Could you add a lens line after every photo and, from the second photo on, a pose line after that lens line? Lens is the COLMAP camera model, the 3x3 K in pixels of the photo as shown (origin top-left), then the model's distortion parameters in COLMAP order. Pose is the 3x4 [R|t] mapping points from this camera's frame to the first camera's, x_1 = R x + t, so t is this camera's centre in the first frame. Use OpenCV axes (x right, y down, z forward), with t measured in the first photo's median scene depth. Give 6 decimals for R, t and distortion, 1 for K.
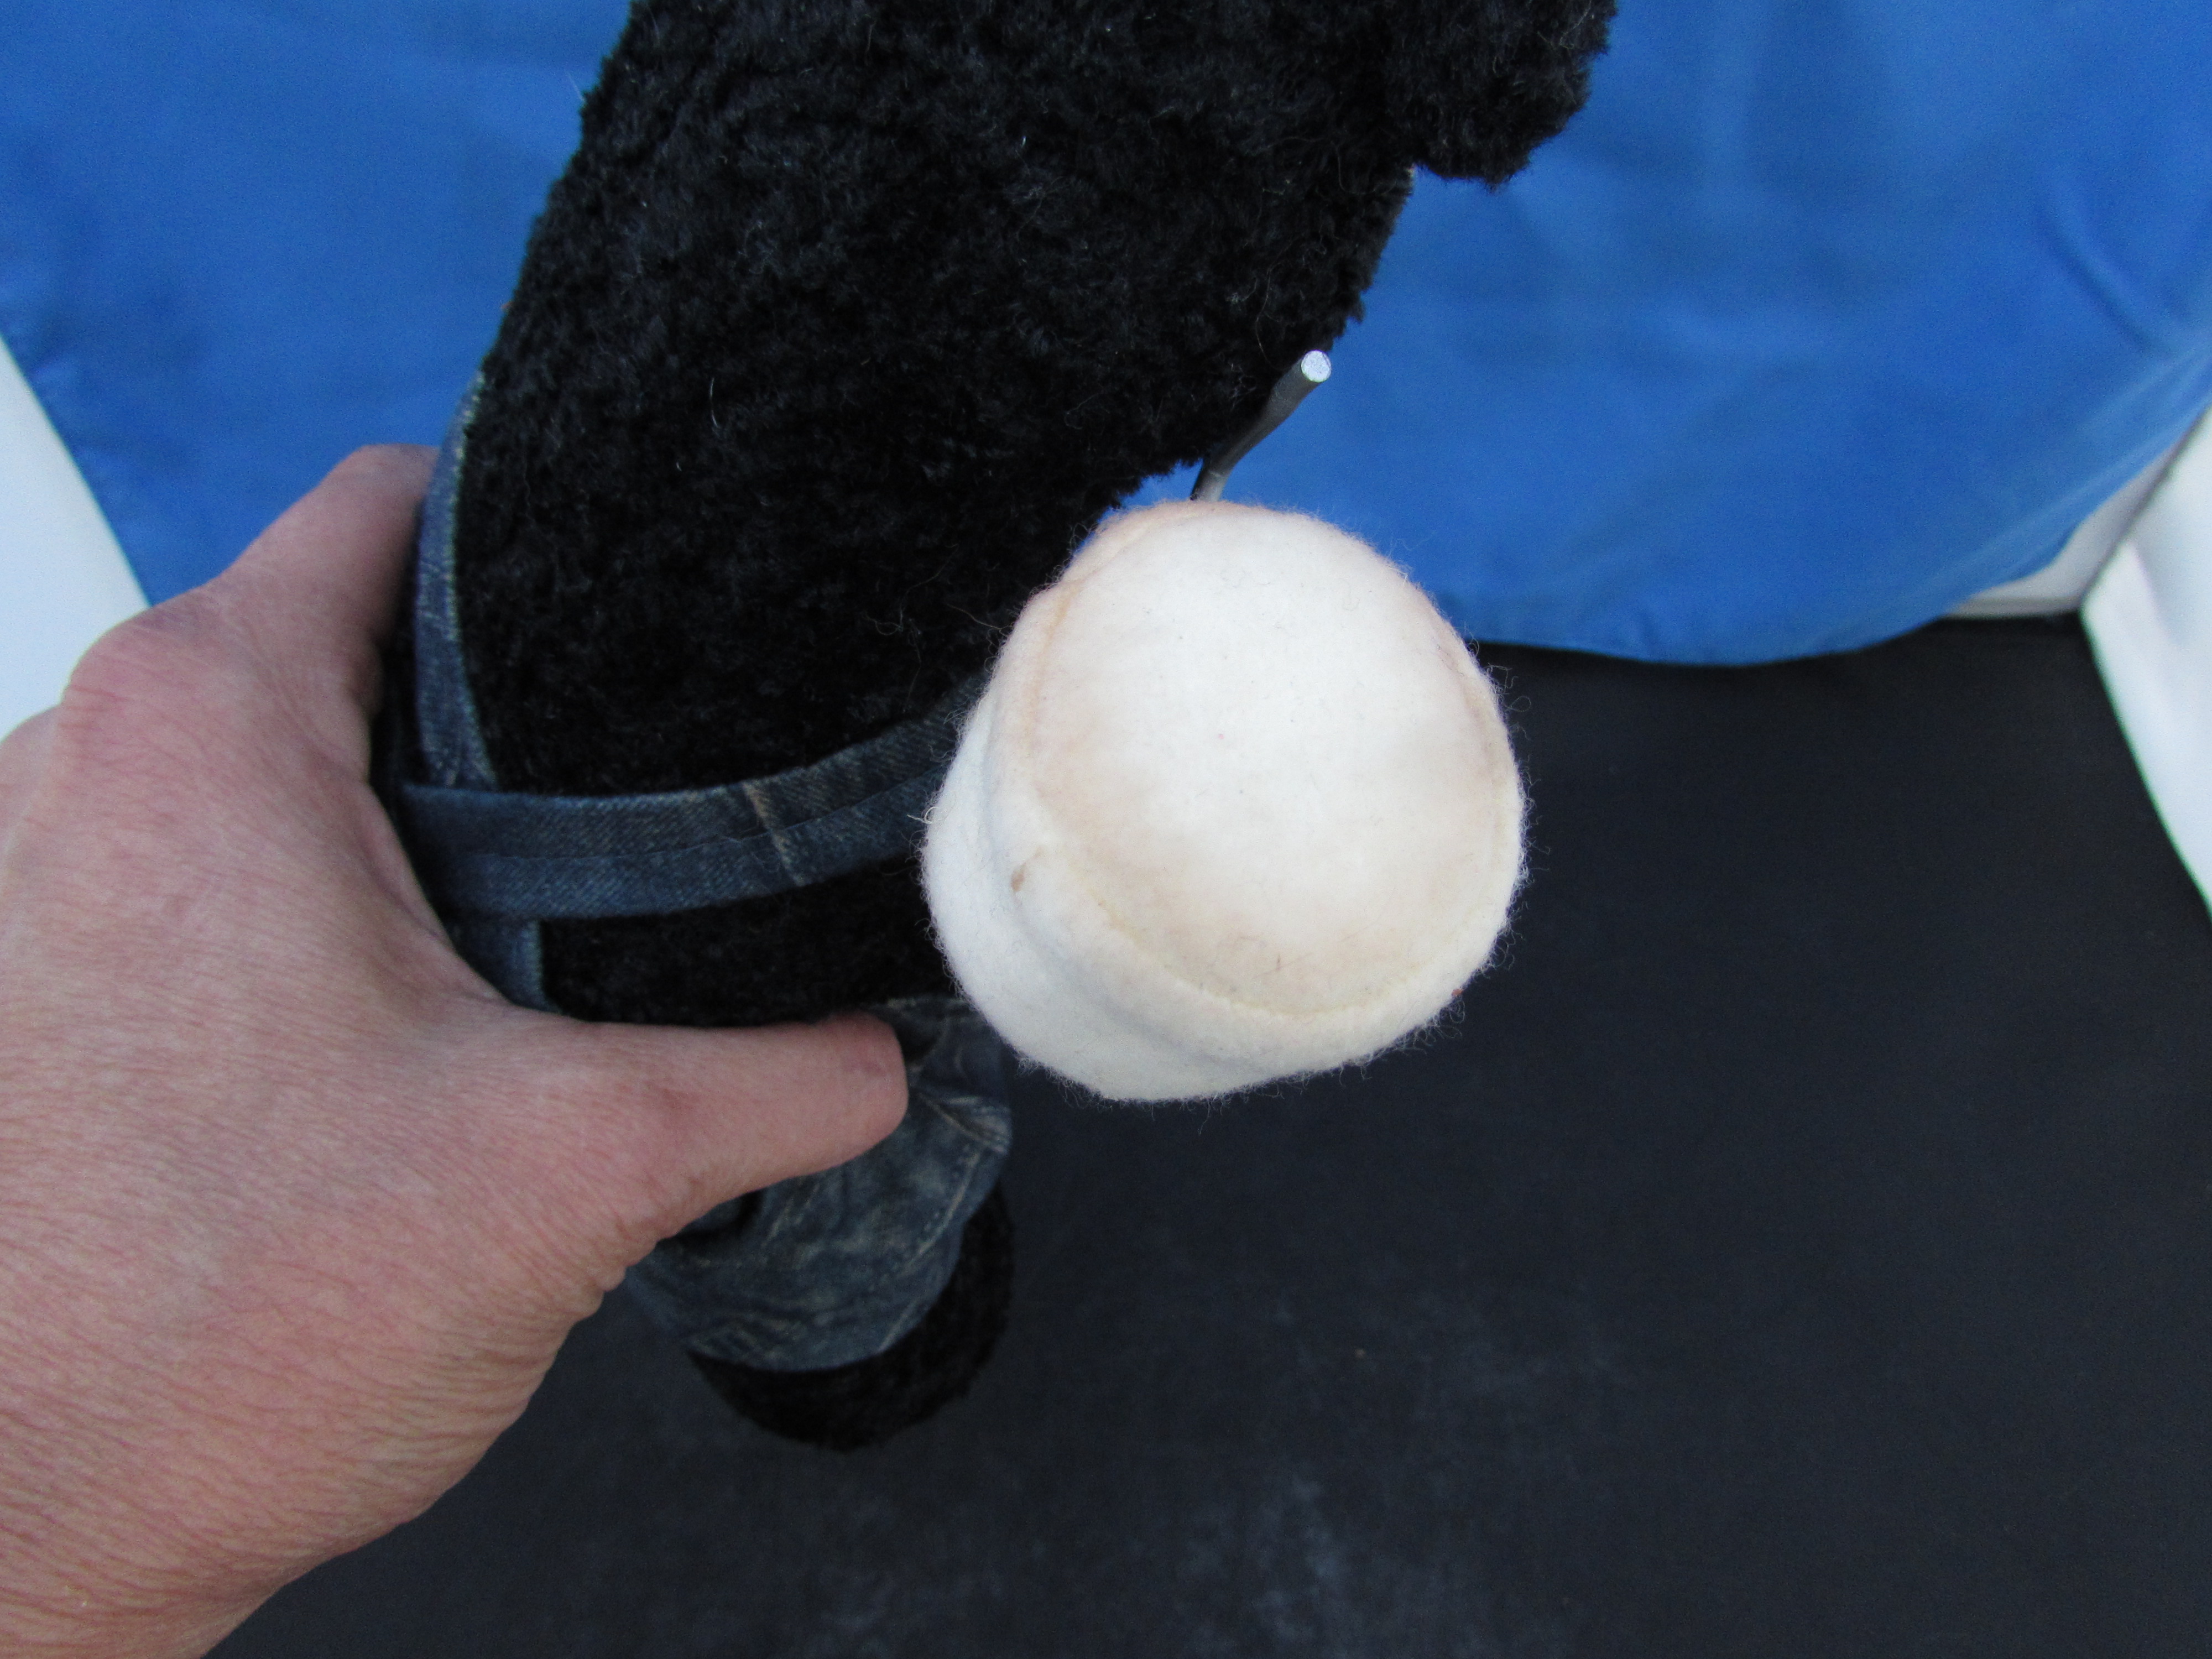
lens RADIAL K [[1557.5, 0, 1098.3], [0, 1557.5, 844.0], [0, 0, 1]] dist [-0.055250, 0.020236]
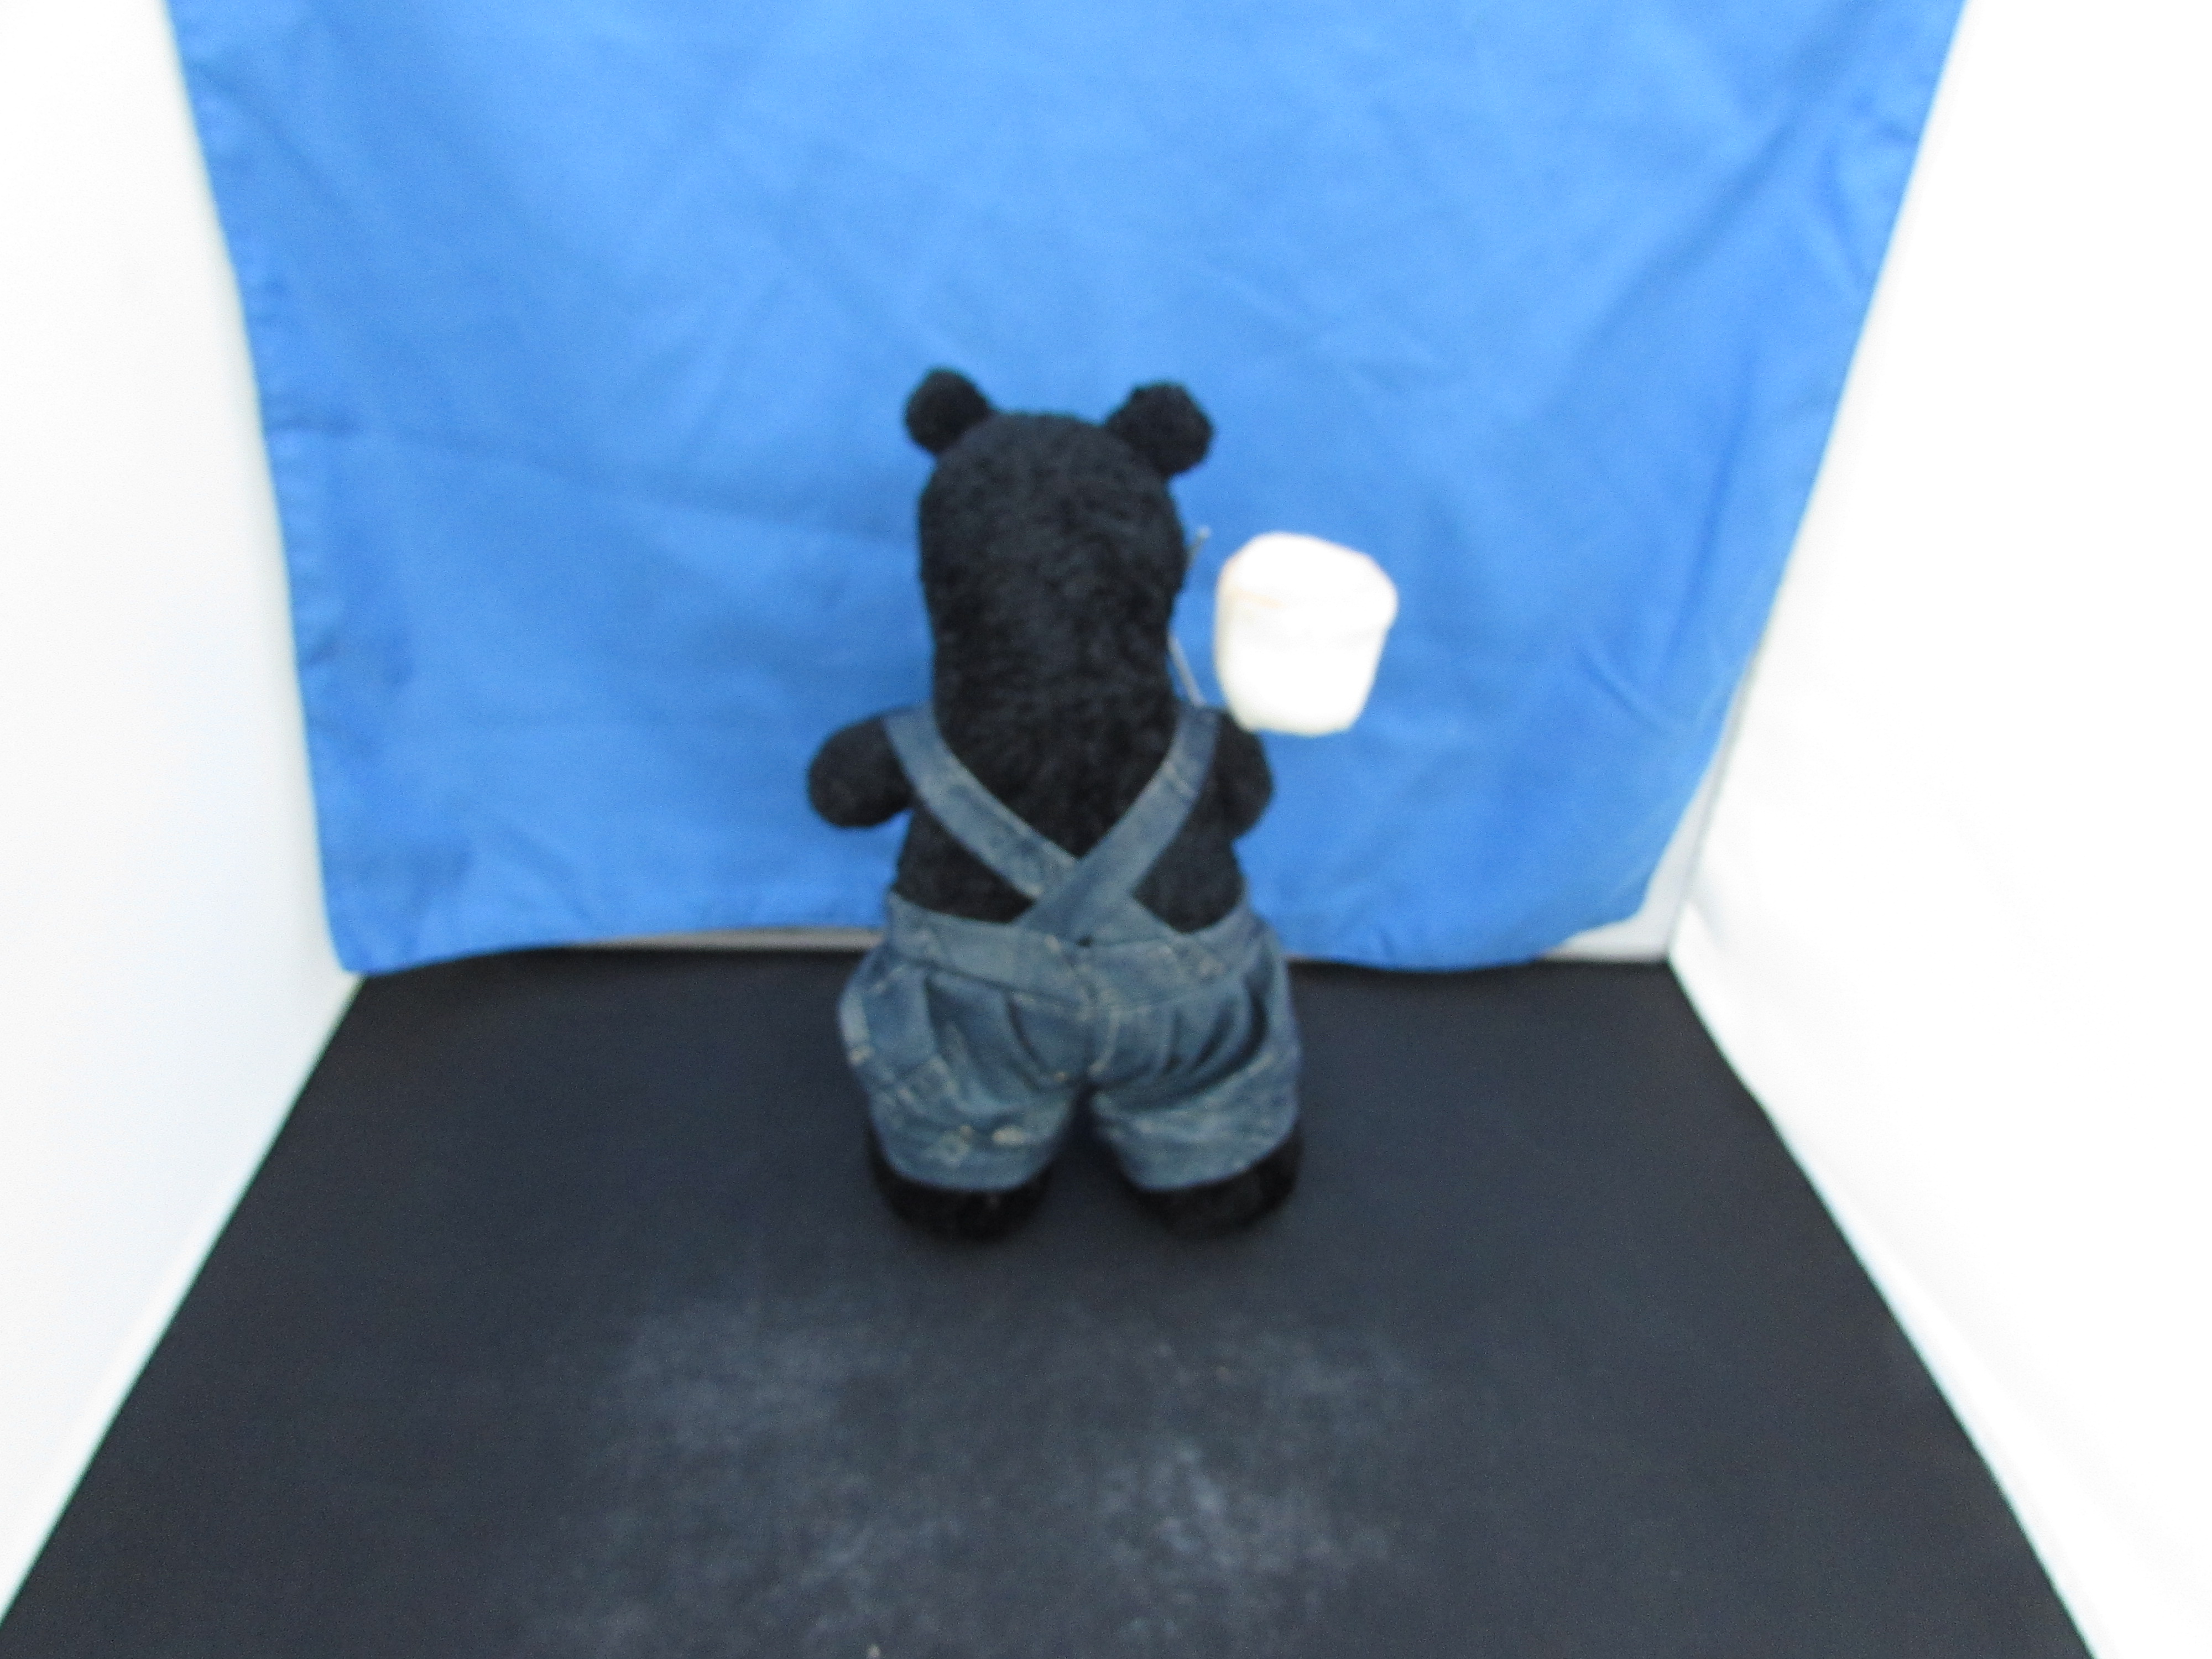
lens RADIAL K [[1557.5, 0, 1100.0], [0, 1557.5, 843.9], [0, 0, 1]] dist [-0.055250, 0.020236]
pose [[0.986856, 0.065184, 0.147870, -0.173303], [0.003115, 0.907194, -0.420700, 0.505007], [-0.161570, 0.415631, 0.895068, -0.399830]]
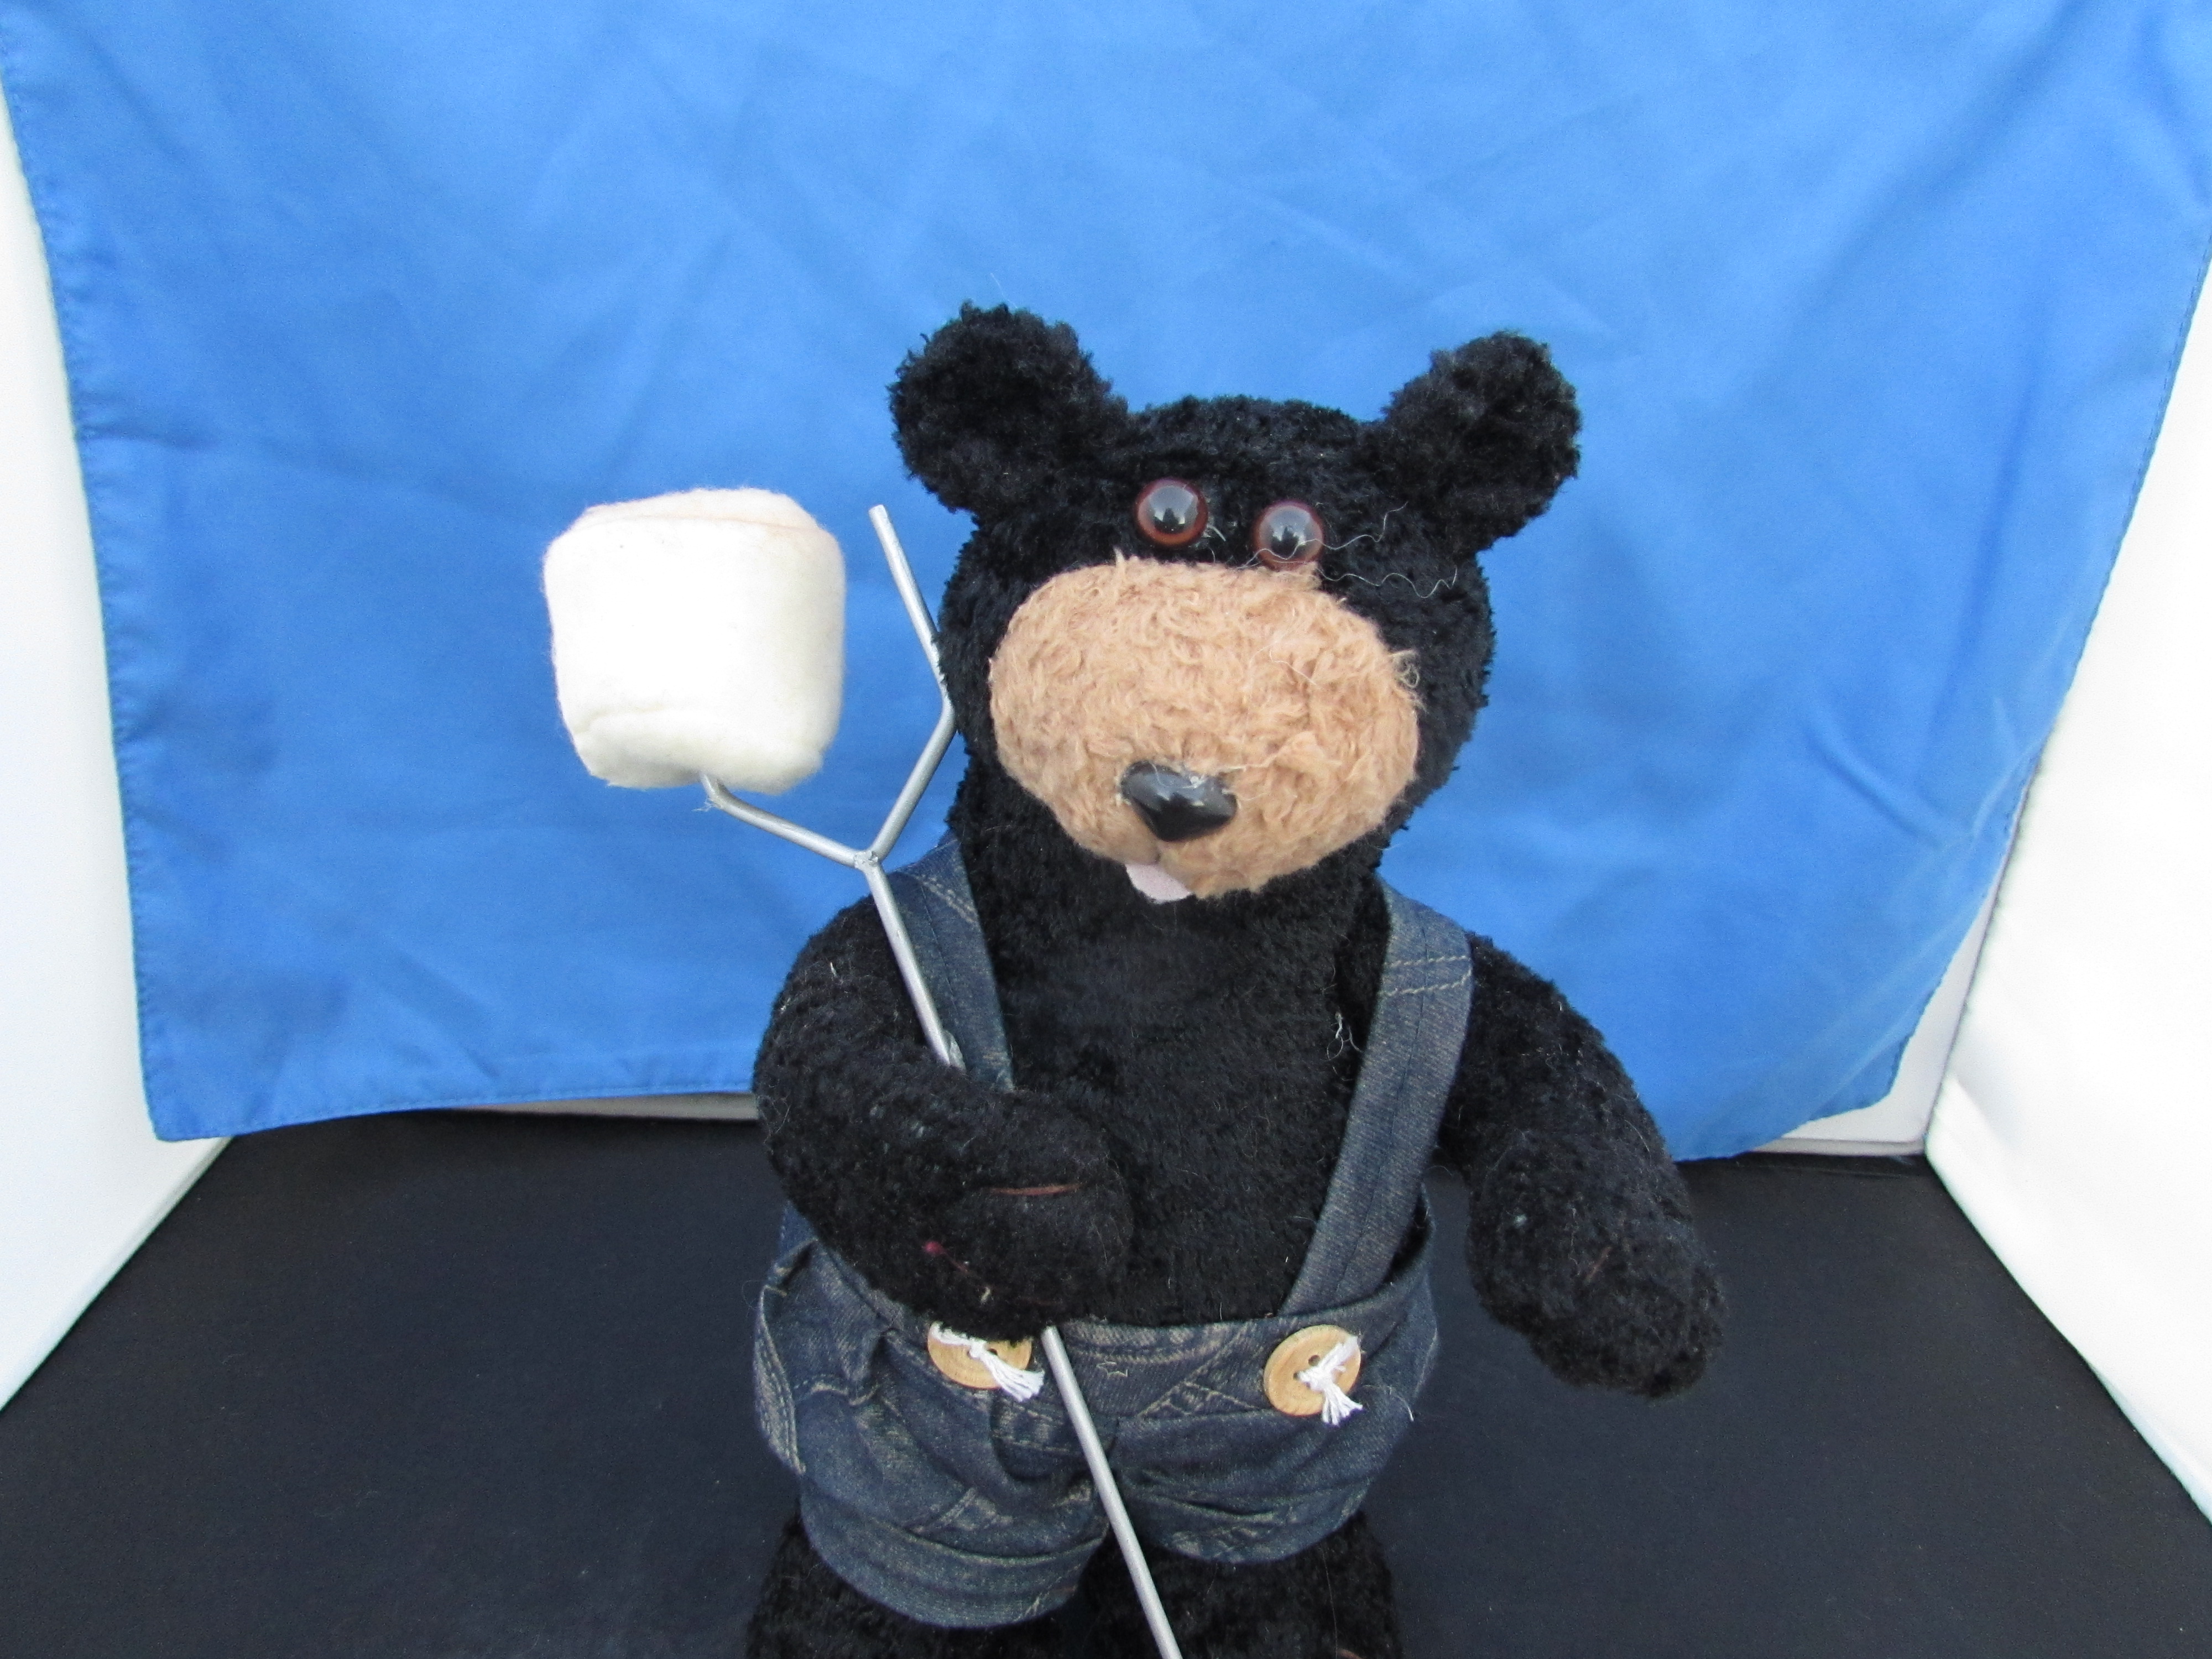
lens RADIAL K [[1557.5, 0, 1103.1], [0, 1557.5, 830.6], [0, 0, 1]] dist [-0.055250, 0.020236]
pose [[0.994507, 0.086831, 0.058441, -0.041599], [-0.043051, 0.848293, -0.527774, 0.347699], [-0.095403, 0.522359, 0.847372, -0.004097]]
